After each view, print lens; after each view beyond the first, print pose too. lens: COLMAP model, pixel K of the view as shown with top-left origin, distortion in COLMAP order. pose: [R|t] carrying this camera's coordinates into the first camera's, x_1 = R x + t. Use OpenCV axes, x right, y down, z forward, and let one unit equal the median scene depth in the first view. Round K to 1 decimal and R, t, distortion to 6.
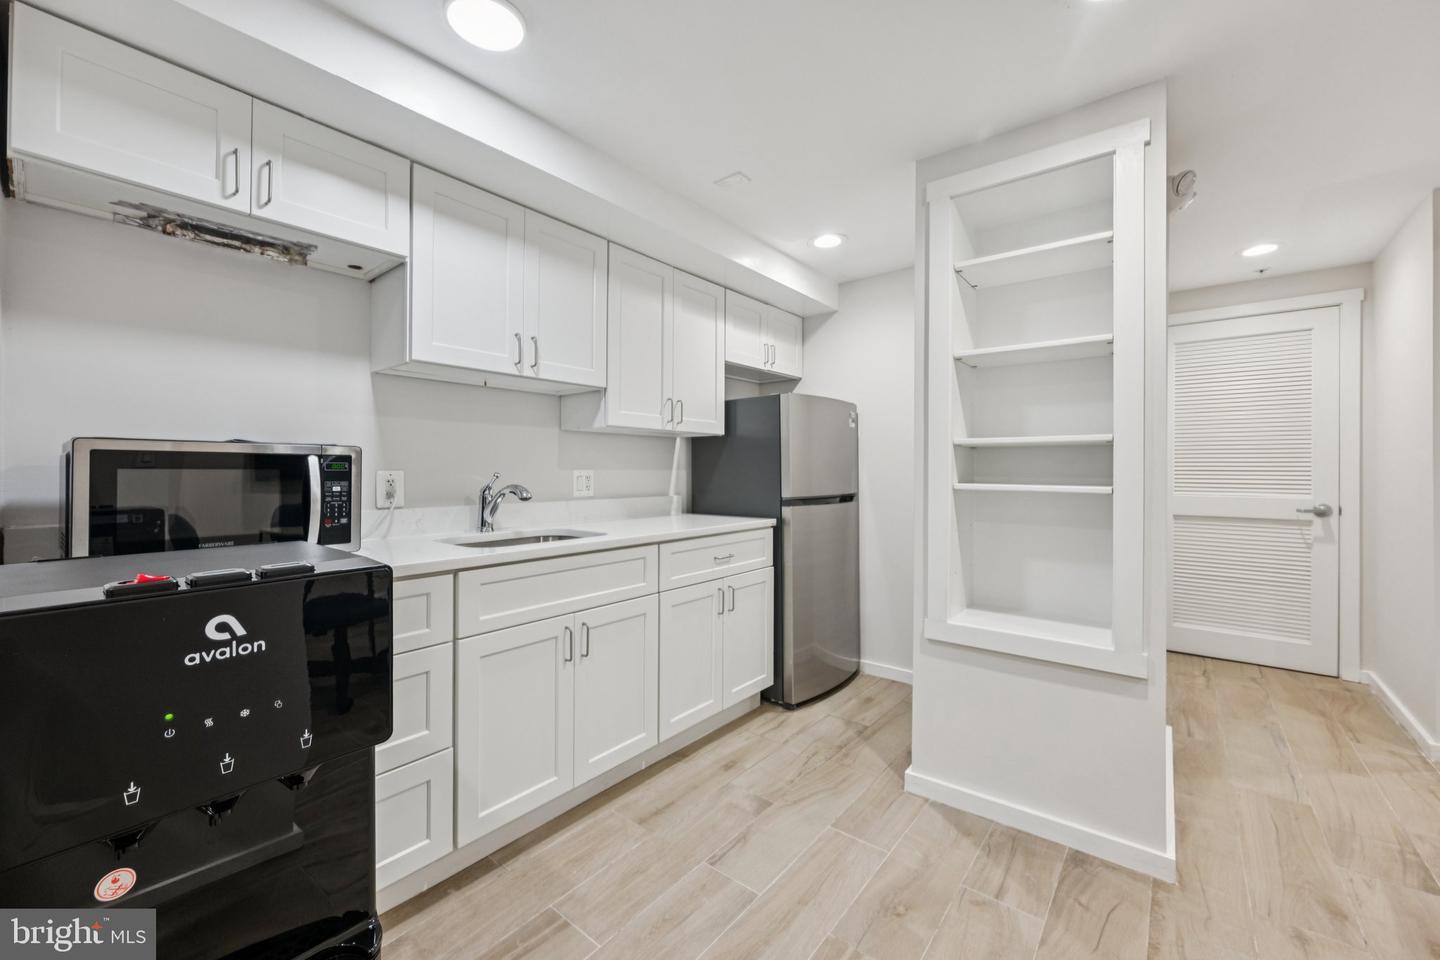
lens RADIAL K [[567.0, 0, 723.0], [0, 567.0, 469.4], [0, 0, 1]] dist [-0.000657, 0.000039]
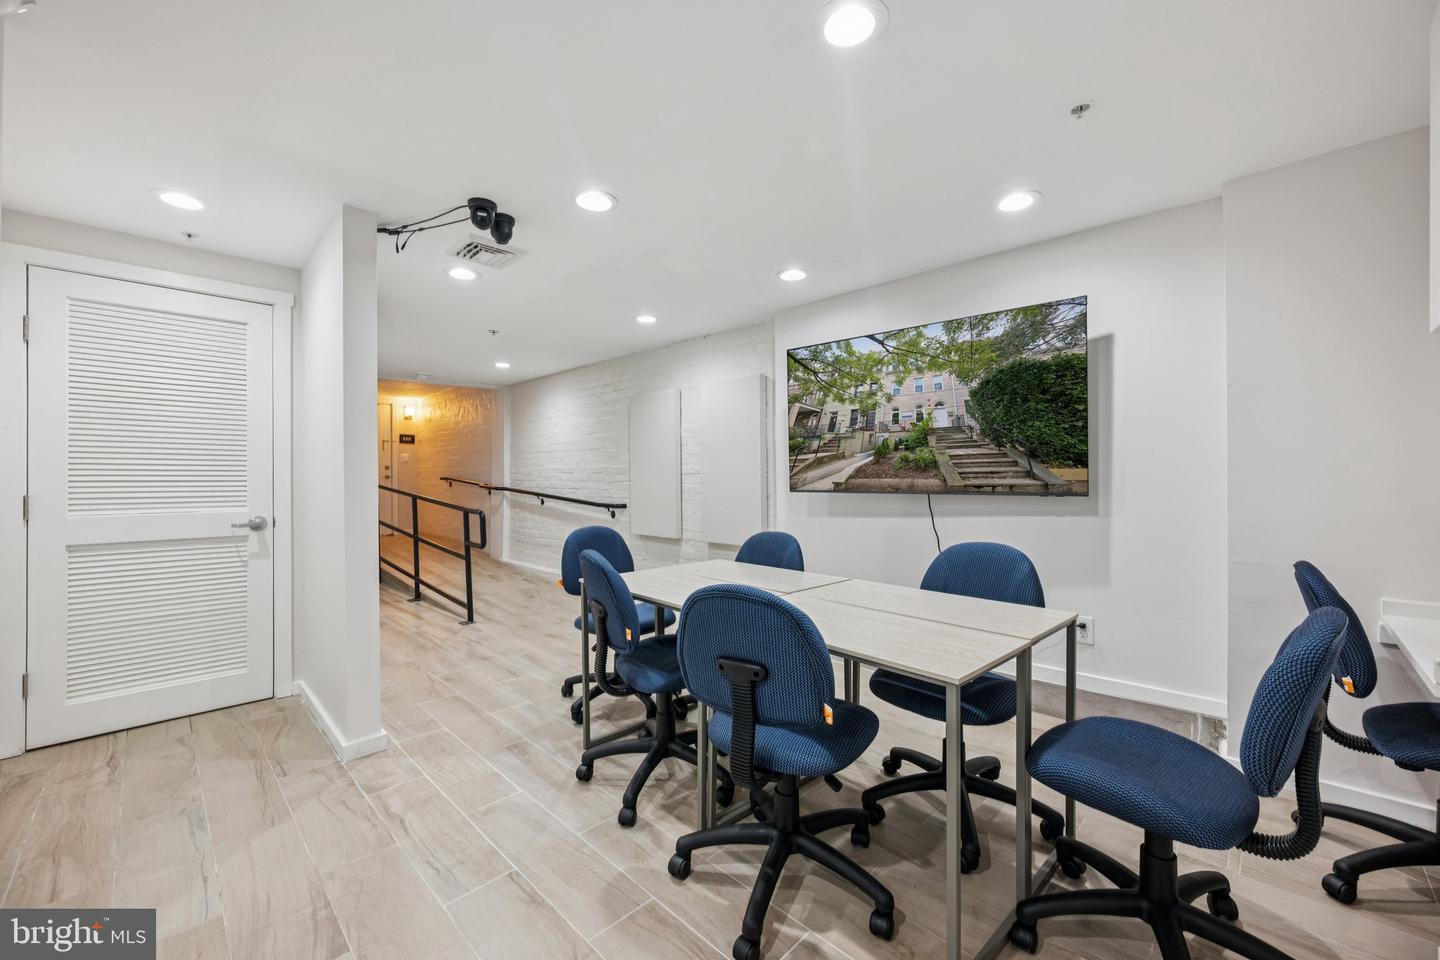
lens RADIAL K [[567.0, 0, 721.6], [0, 567.0, 481.6], [0, 0, 1]] dist [-0.000657, 0.000039]
pose [[0.098432, 0.000035, 0.995144, 0.226942], [0.002065, 0.999998, -0.000239, 0.006264], [-0.995142, 0.002078, 0.098432, 0.166792]]
